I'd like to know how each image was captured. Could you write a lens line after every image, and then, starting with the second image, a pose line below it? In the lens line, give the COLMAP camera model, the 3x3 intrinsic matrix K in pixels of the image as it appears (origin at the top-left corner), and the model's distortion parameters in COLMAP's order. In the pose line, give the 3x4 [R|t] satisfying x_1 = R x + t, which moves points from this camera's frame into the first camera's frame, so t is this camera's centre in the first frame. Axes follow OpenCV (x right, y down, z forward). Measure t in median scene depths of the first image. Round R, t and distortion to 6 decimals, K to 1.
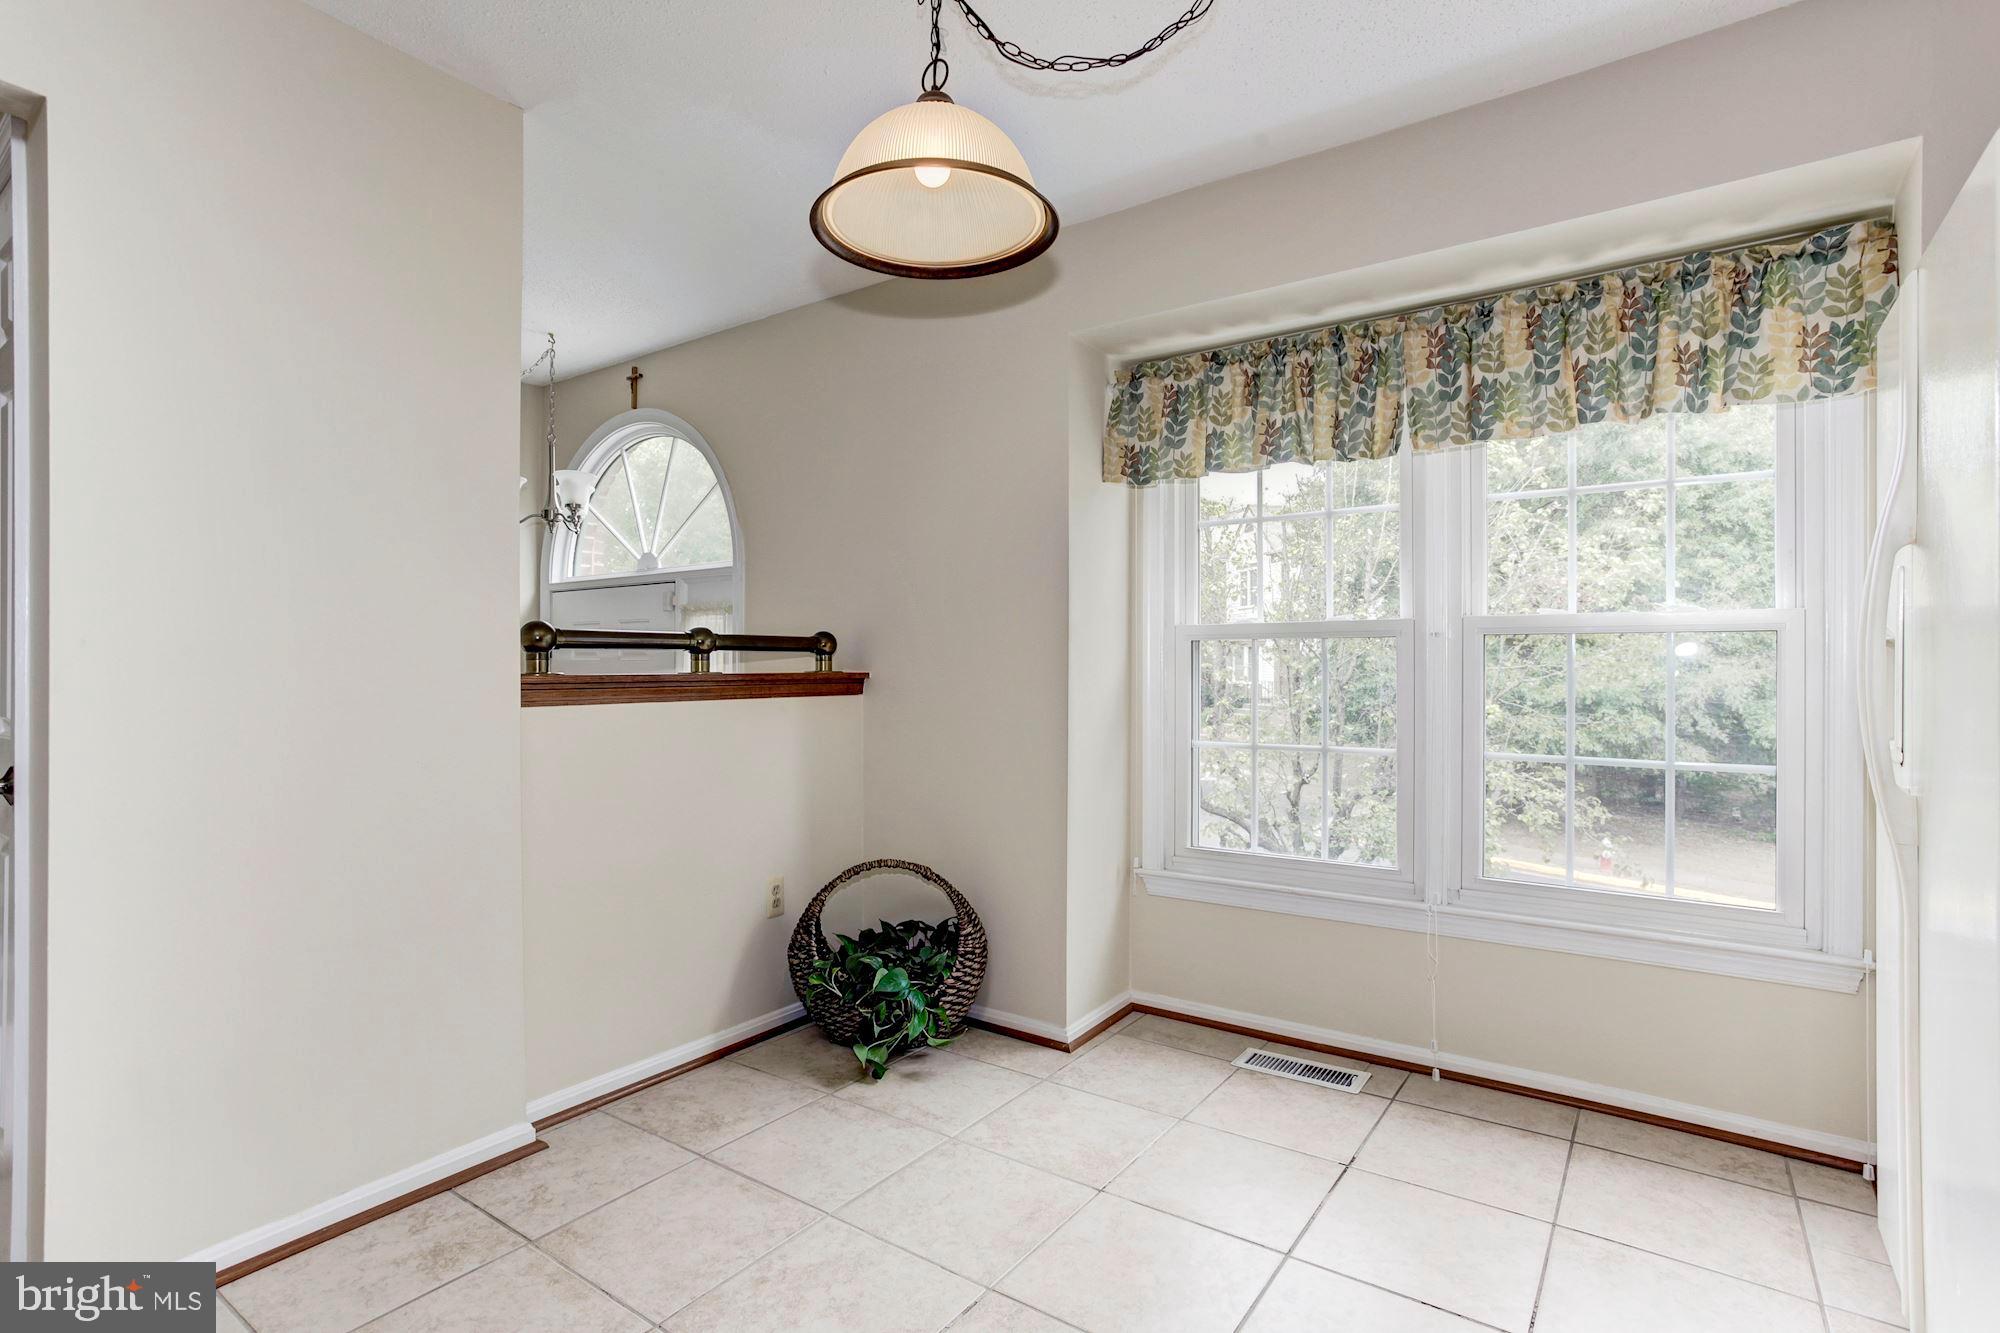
lens RADIAL K [[980.5, 0, 1000.0], [0, 980.5, 666.5], [0, 0, 1]] dist [-0.053979, 0.035243]
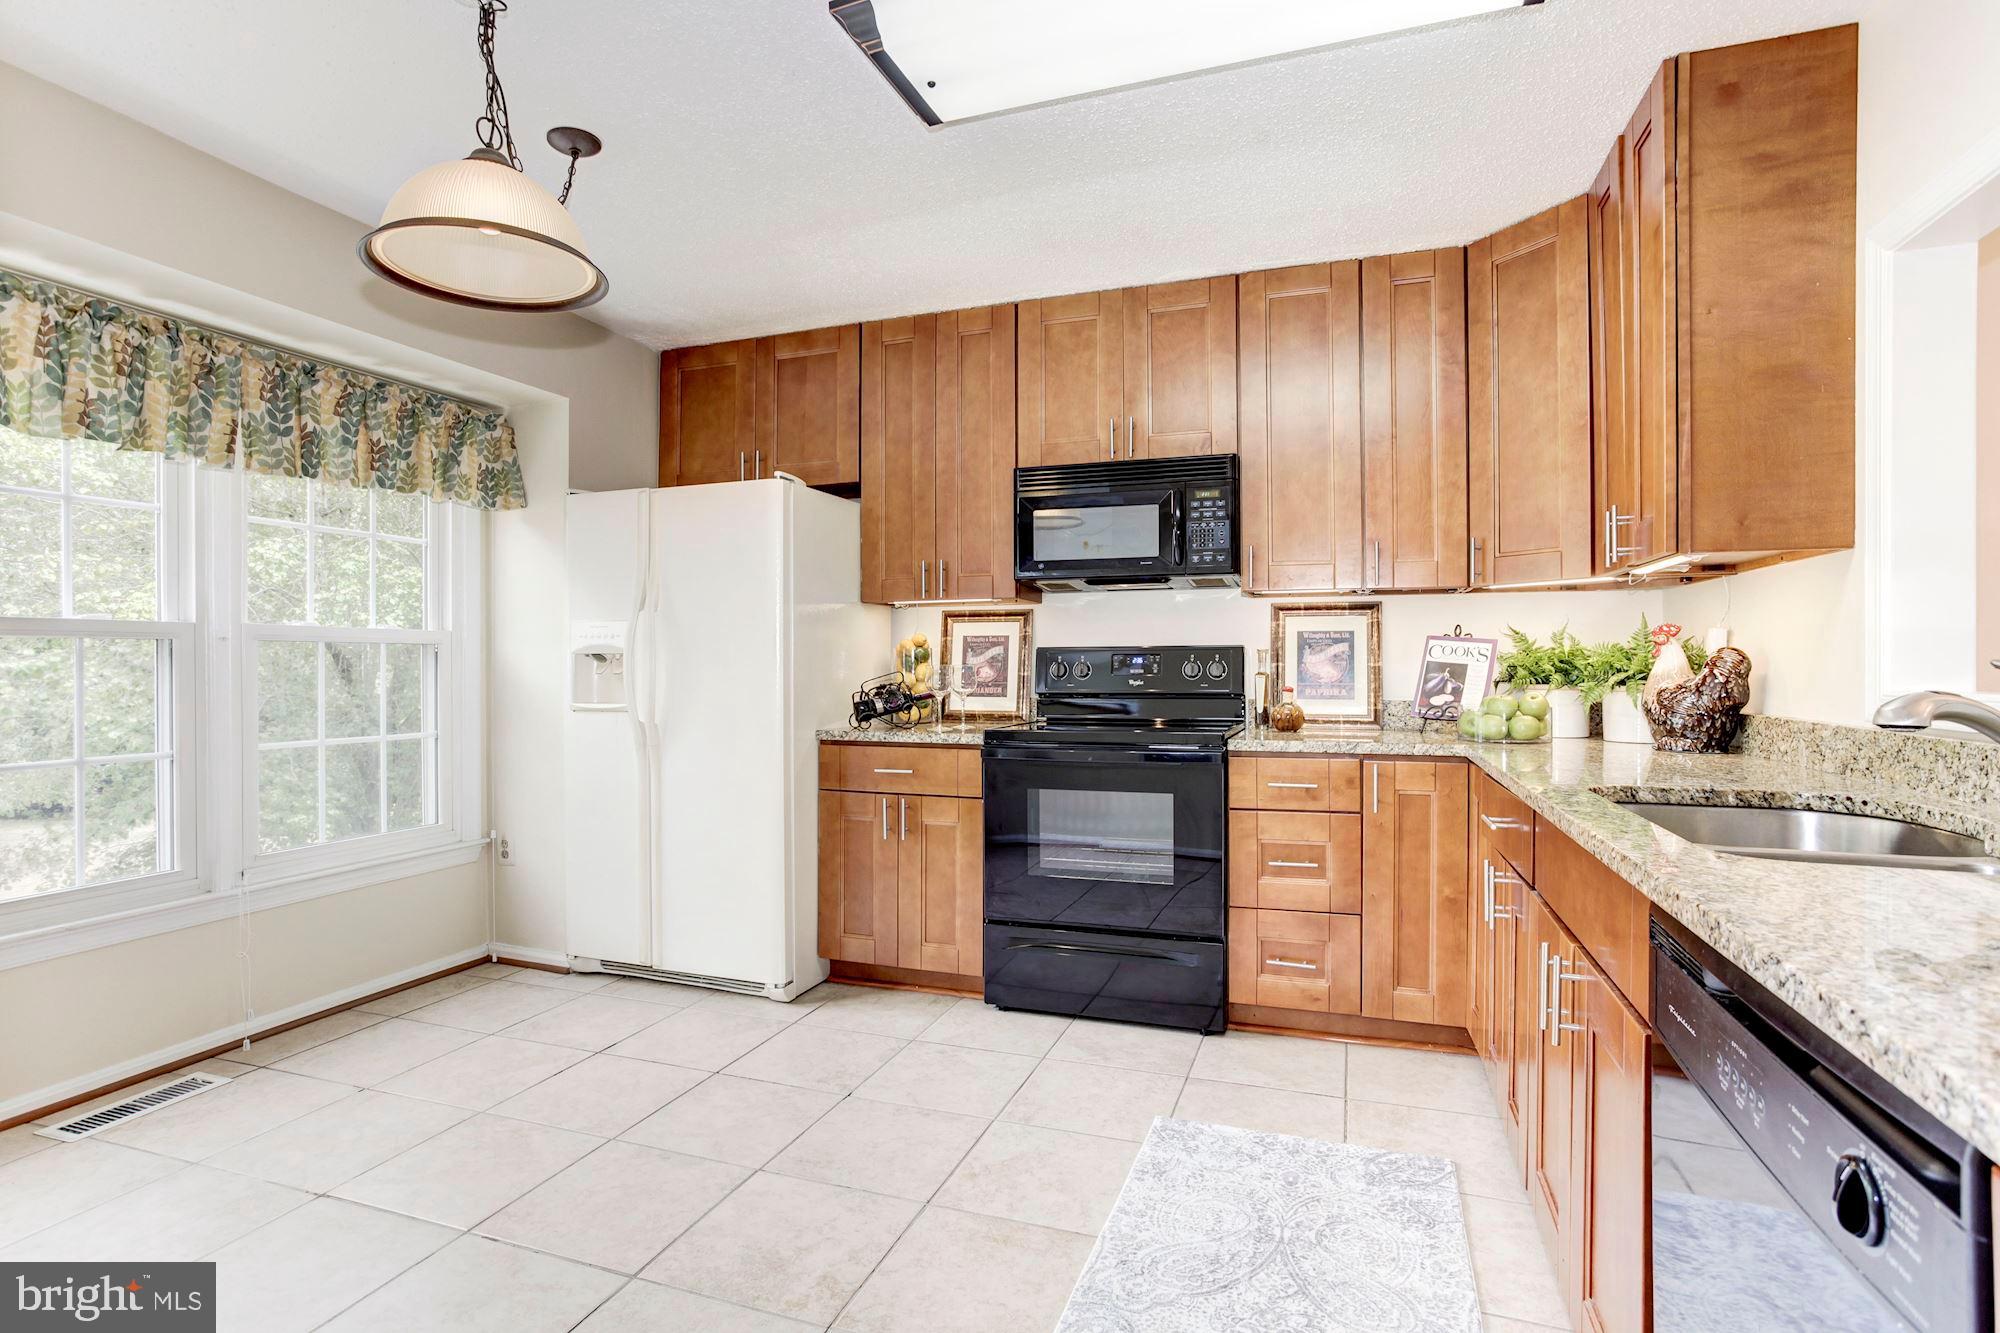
lens RADIAL K [[956.7, 0, 1031.4], [0, 956.7, 656.5], [0, 0, 1]] dist [-0.057099, 0.028202]
pose [[-0.295372, 0.009117, 0.955339, -0.817469], [0.008028, 0.999943, -0.007061, 0.001488], [-0.955349, 0.005584, -0.295428, 0.461817]]
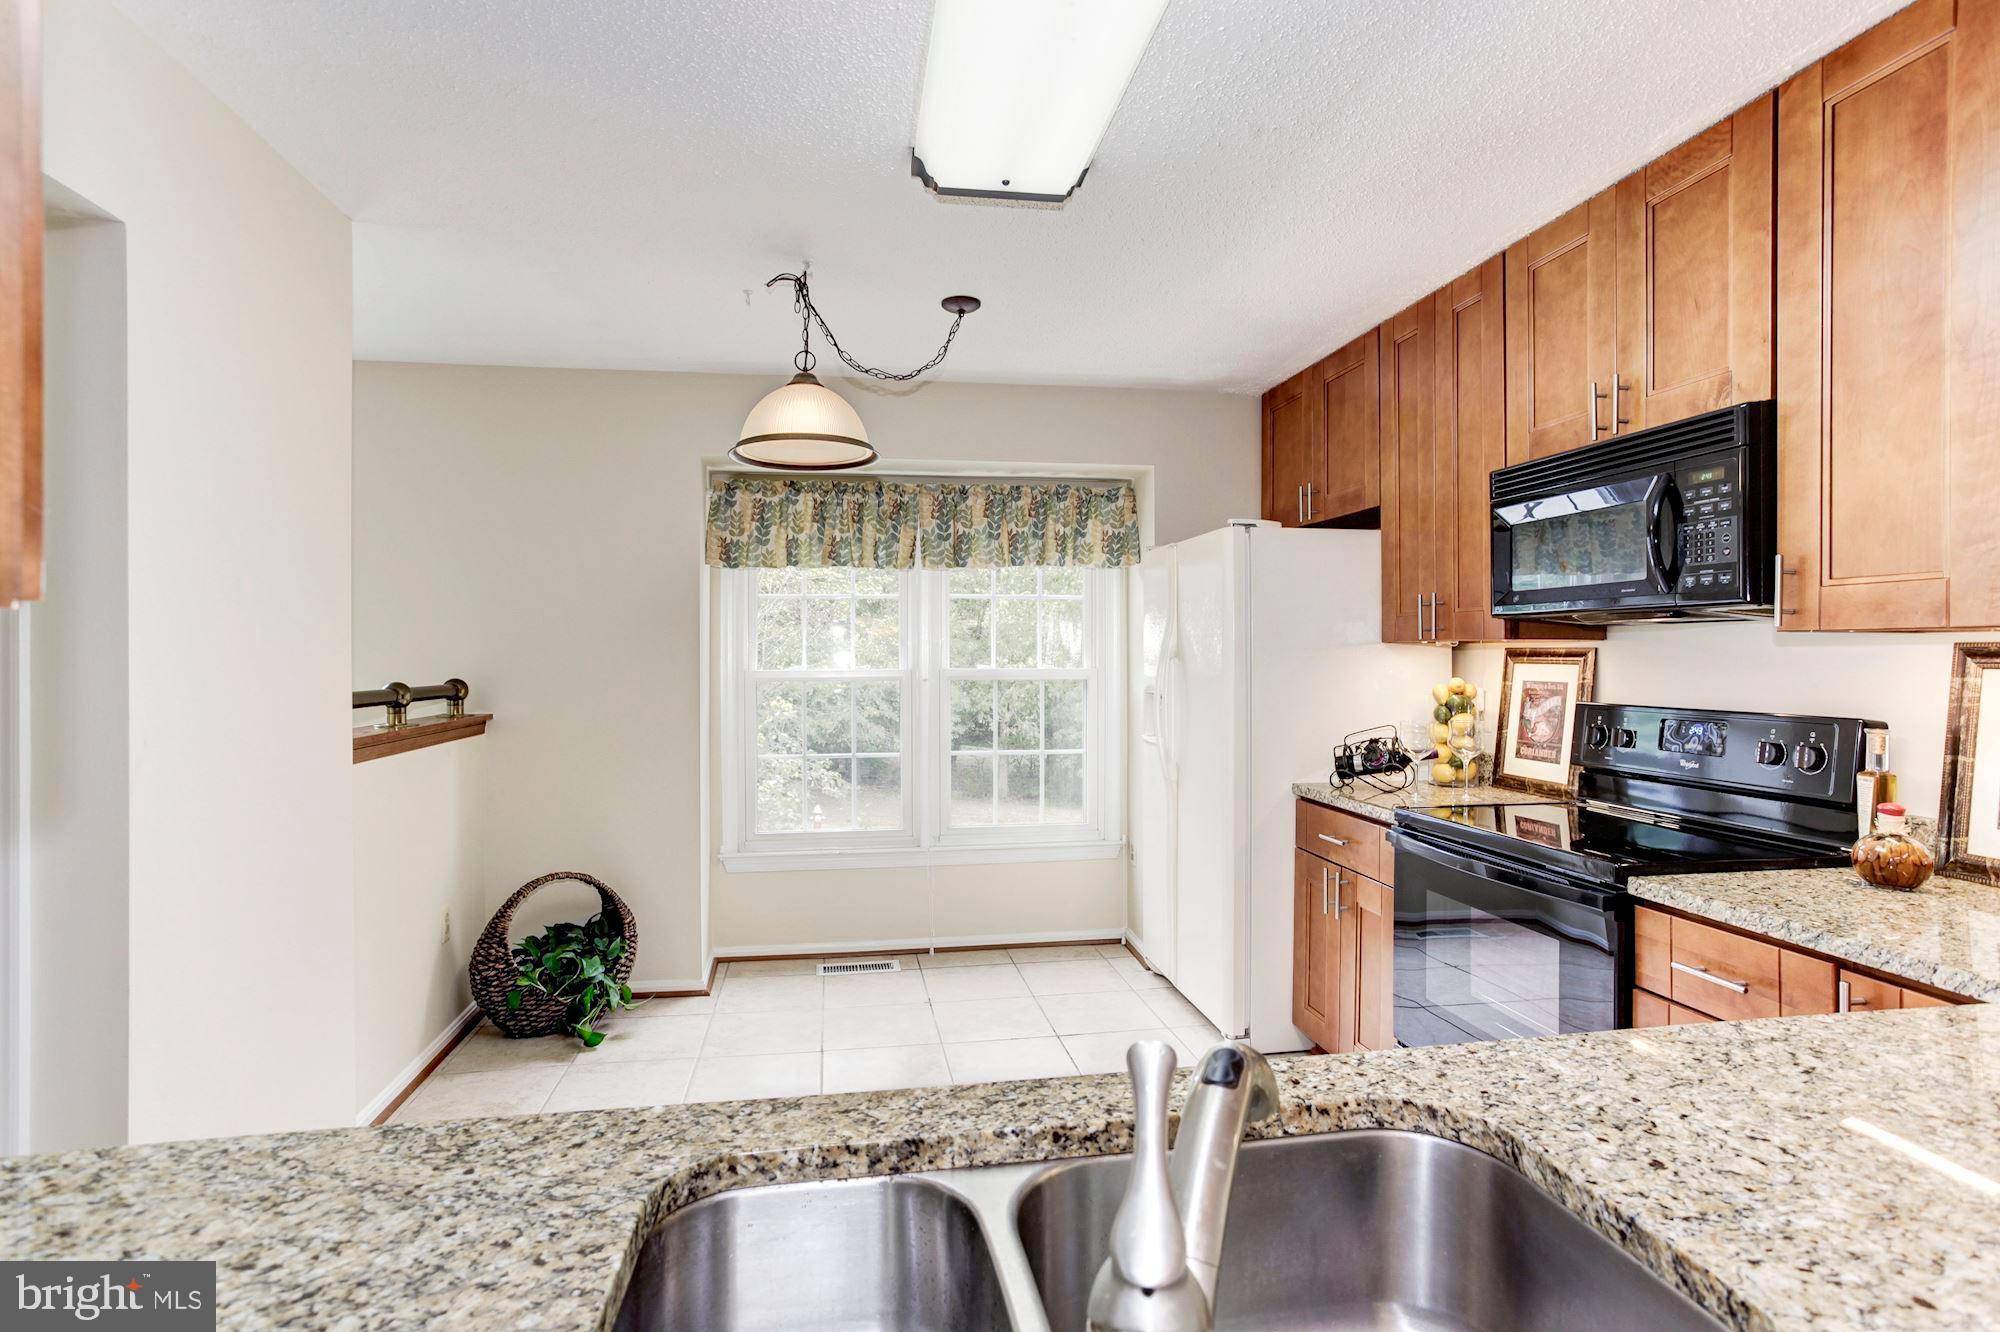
lens RADIAL K [[995.4, 0, 1005.9], [0, 995.4, 654.2], [0, 0, 1]] dist [-0.059369, 0.036448]
pose [[0.694823, 0.001422, 0.719179, -0.663280], [0.002382, 0.999988, -0.004279, -0.069824], [-0.719177, 0.004686, 0.694811, -0.250773]]
